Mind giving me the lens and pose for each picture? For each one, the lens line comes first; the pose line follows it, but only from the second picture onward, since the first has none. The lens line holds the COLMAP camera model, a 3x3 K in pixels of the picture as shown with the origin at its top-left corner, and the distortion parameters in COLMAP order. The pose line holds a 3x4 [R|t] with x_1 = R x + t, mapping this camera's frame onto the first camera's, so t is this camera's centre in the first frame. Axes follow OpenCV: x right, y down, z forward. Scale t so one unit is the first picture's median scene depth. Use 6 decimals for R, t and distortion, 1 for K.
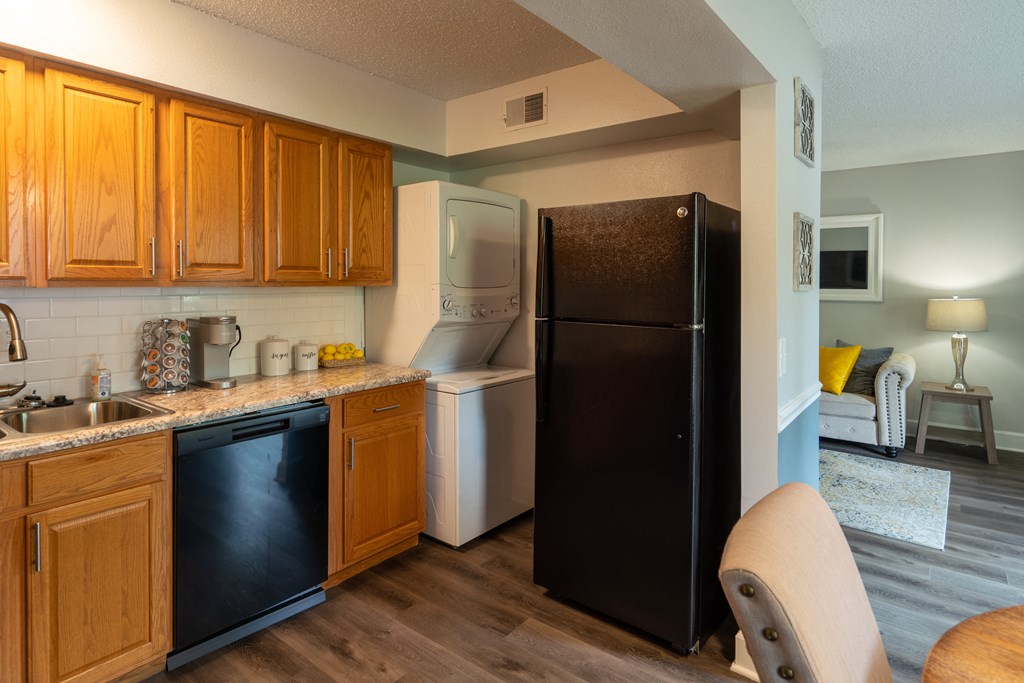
lens RADIAL K [[557.7, 0, 513.3], [0, 557.7, 303.0], [0, 0, 1]] dist [0.000927, 0.000467]
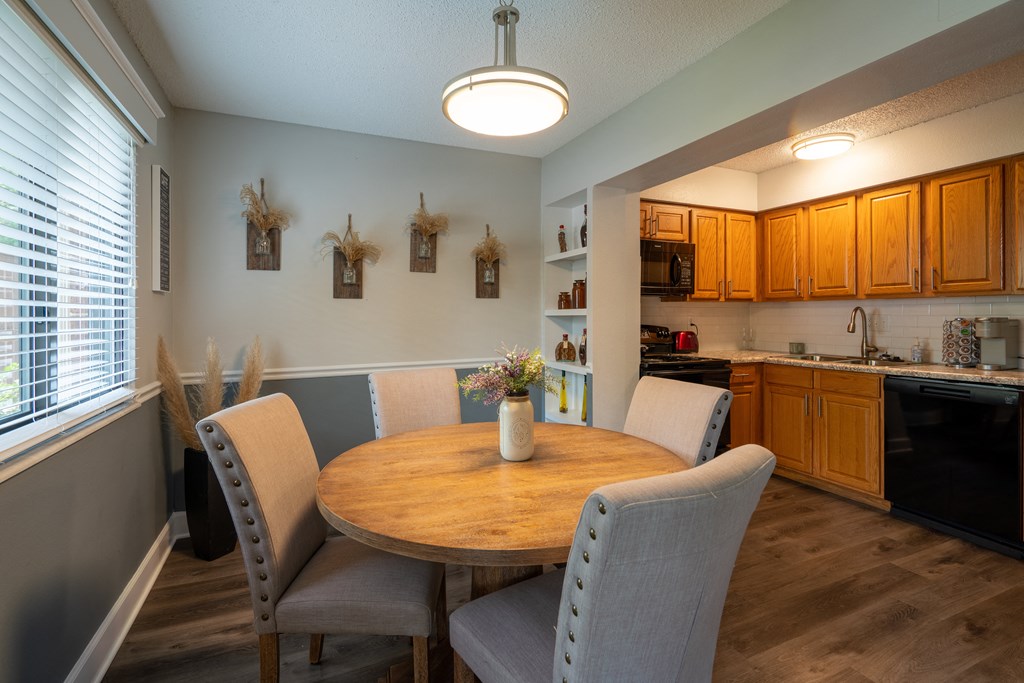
lens RADIAL K [[557.7, 0, 513.3], [0, 557.7, 303.0], [0, 0, 1]] dist [0.000927, 0.000467]
pose [[-0.434904, -0.006024, -0.900457, 1.388895], [-0.006878, 0.999971, -0.003368, 0.003102], [0.900450, 0.004729, -0.434933, 0.633493]]
